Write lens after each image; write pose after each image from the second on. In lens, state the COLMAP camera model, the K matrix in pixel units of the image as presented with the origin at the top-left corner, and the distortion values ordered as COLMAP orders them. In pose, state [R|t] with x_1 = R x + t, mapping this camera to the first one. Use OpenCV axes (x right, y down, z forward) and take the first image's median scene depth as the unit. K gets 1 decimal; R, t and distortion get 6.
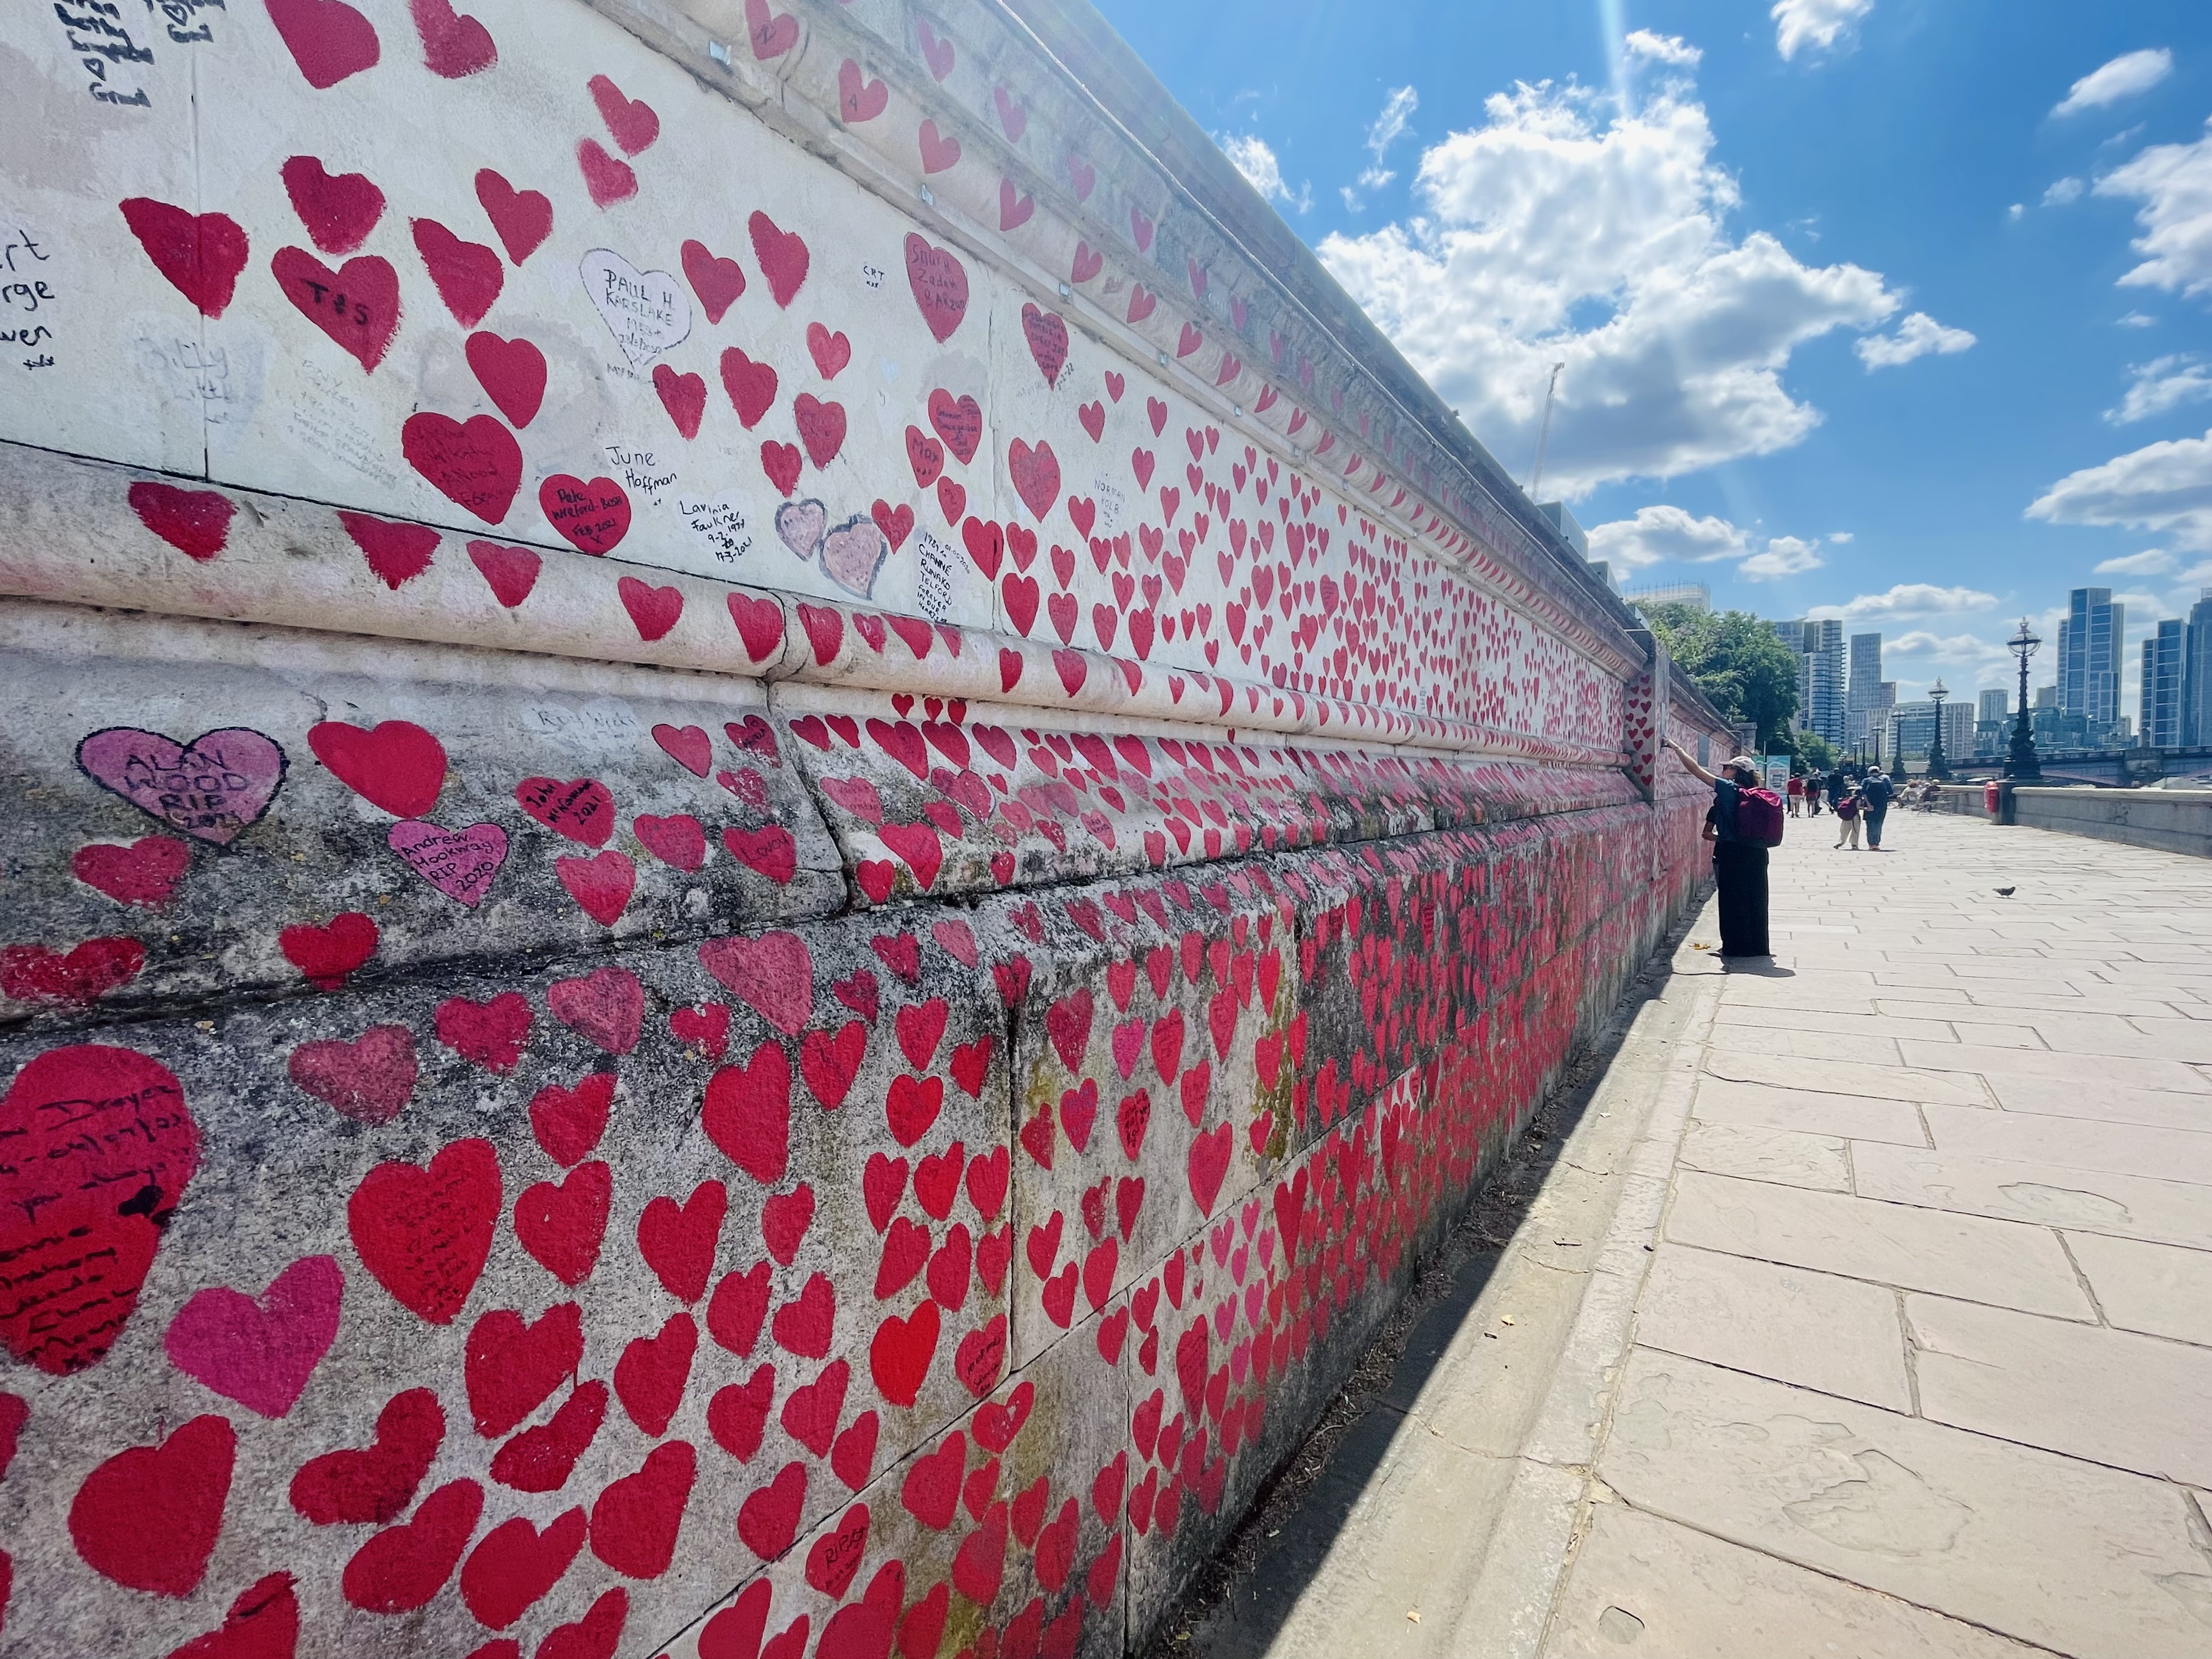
lens RADIAL K [[965.0, 0, 1107.2], [0, 965.0, 828.5], [0, 0, 1]] dist [-0.000395, -0.000304]
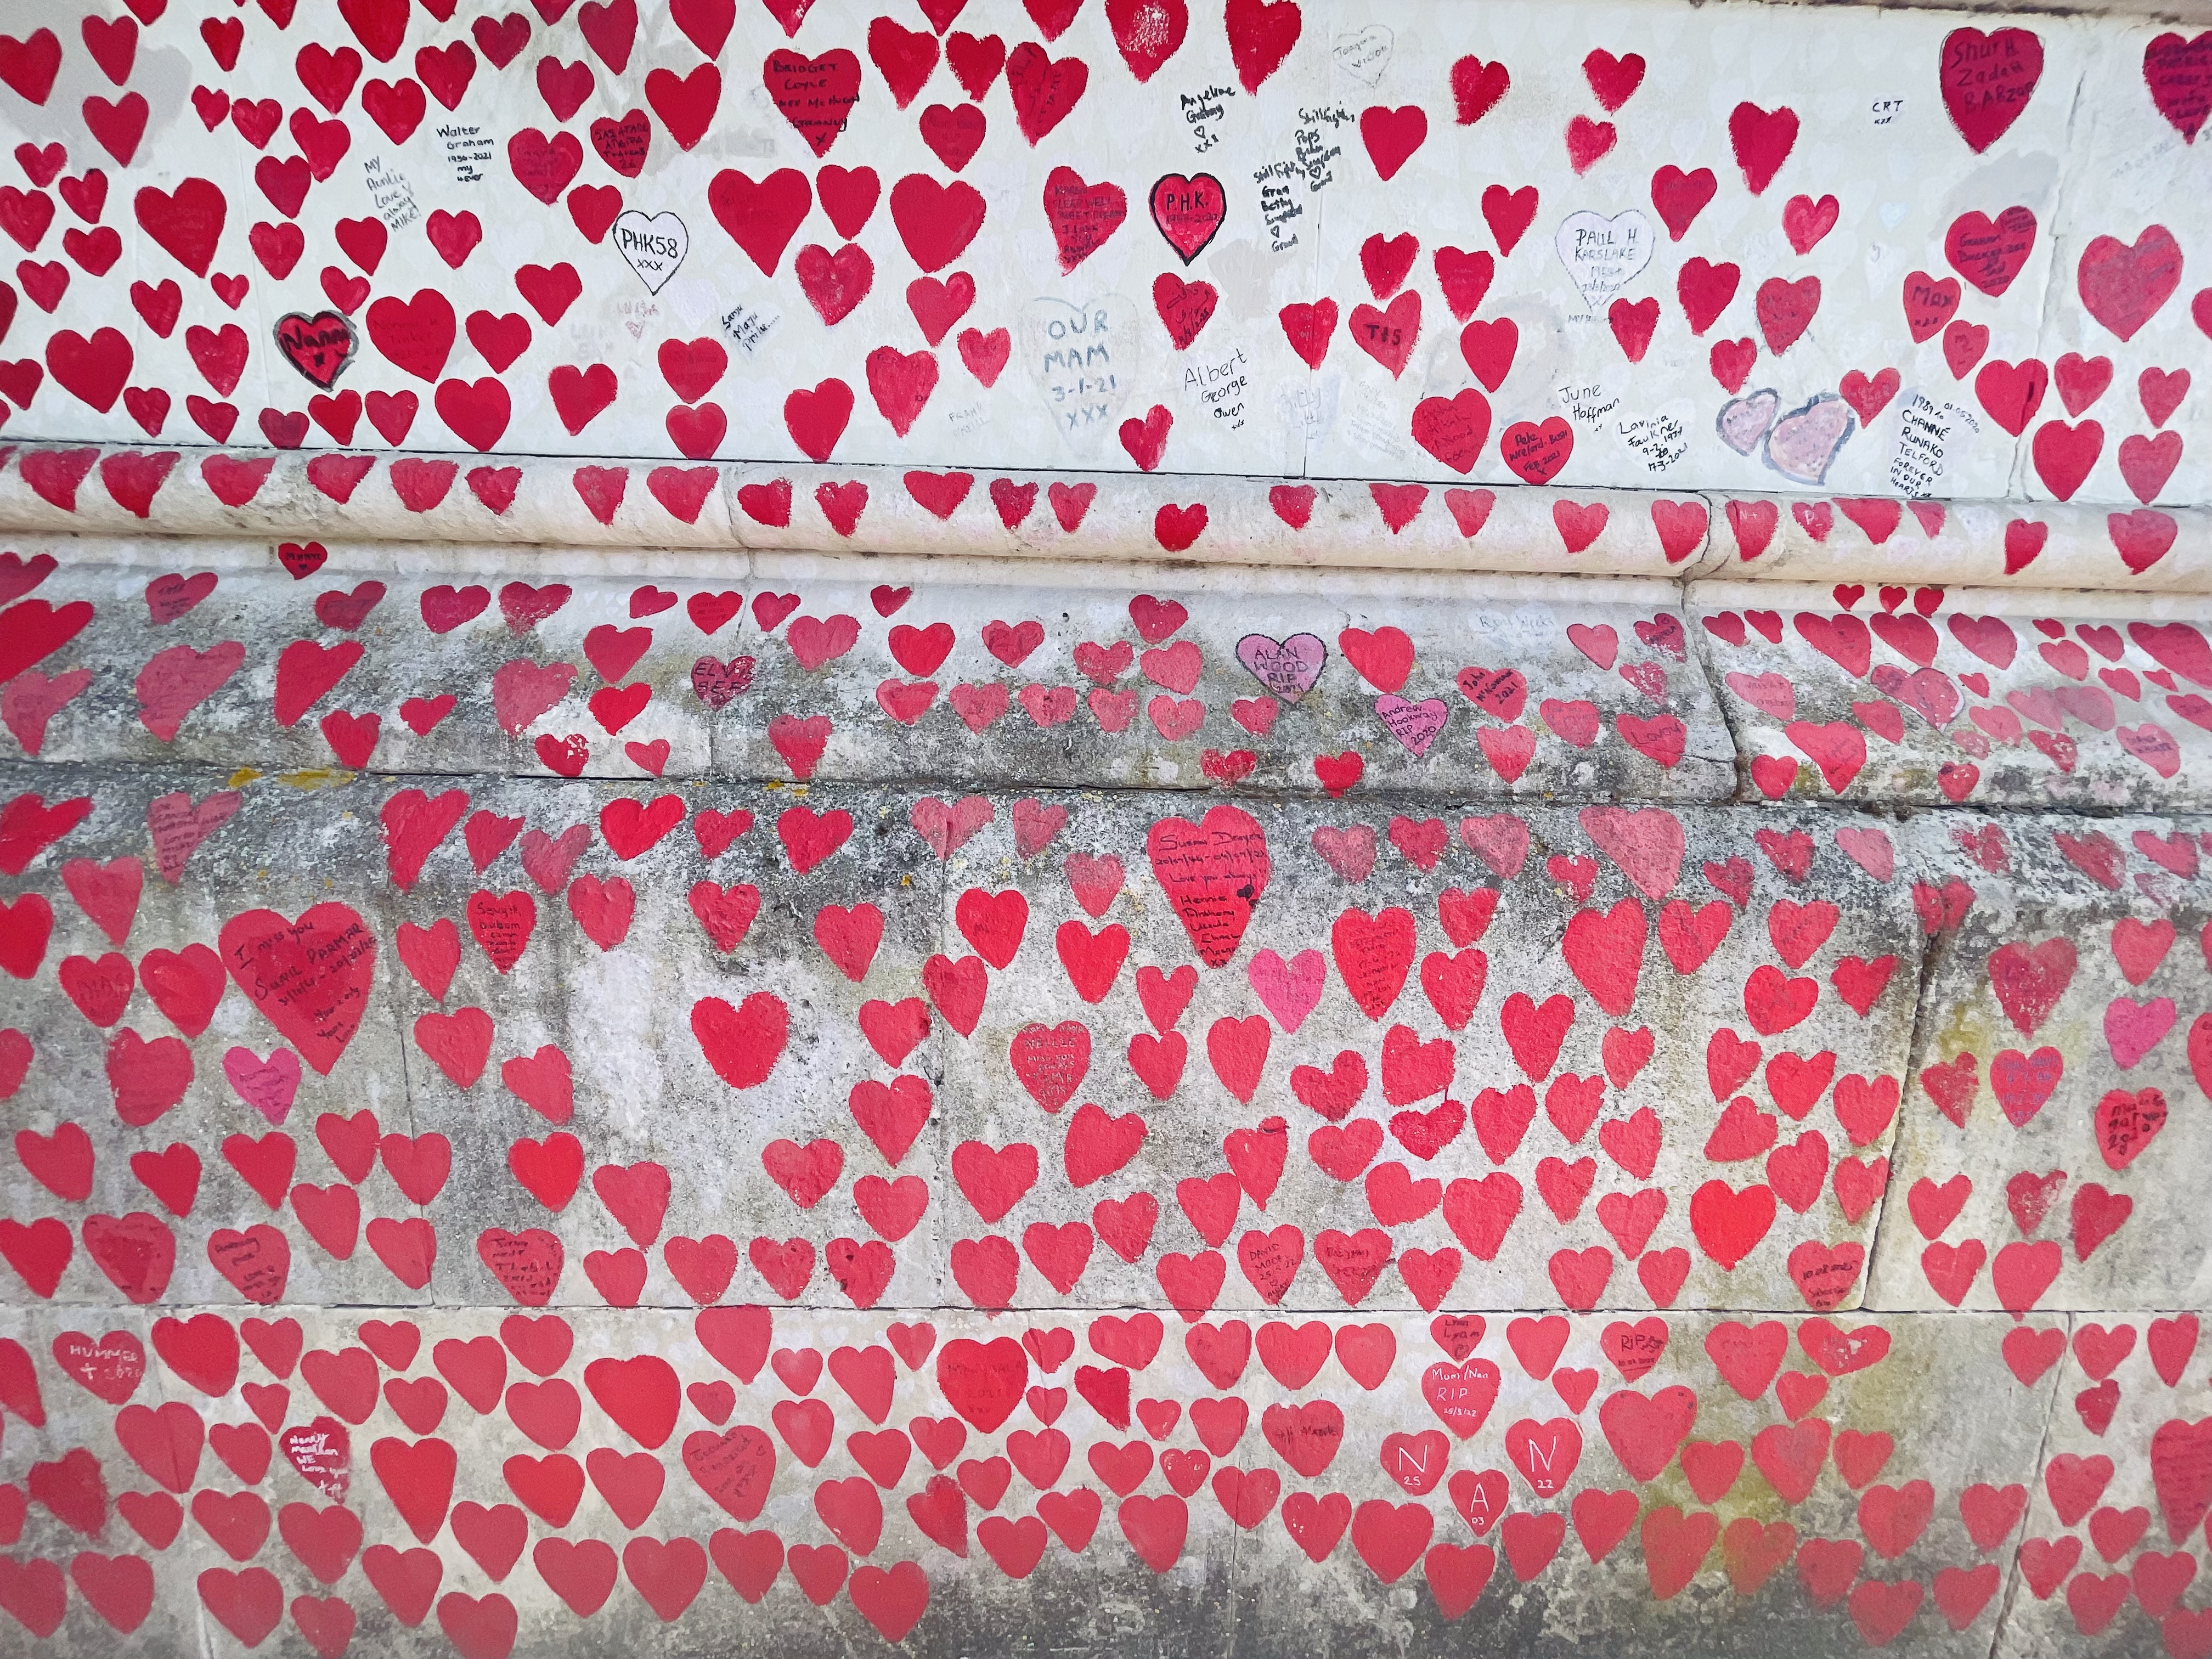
lens RADIAL K [[888.9, 0, 1106.3], [0, 888.9, 829.2], [0, 0, 1]] dist [-0.003192, -0.000090]
pose [[0.598354, 0.147814, -0.787479, 0.090262], [-0.059925, 0.988339, 0.139983, 0.023267], [0.798988, -0.036569, 0.600234, -0.127466]]
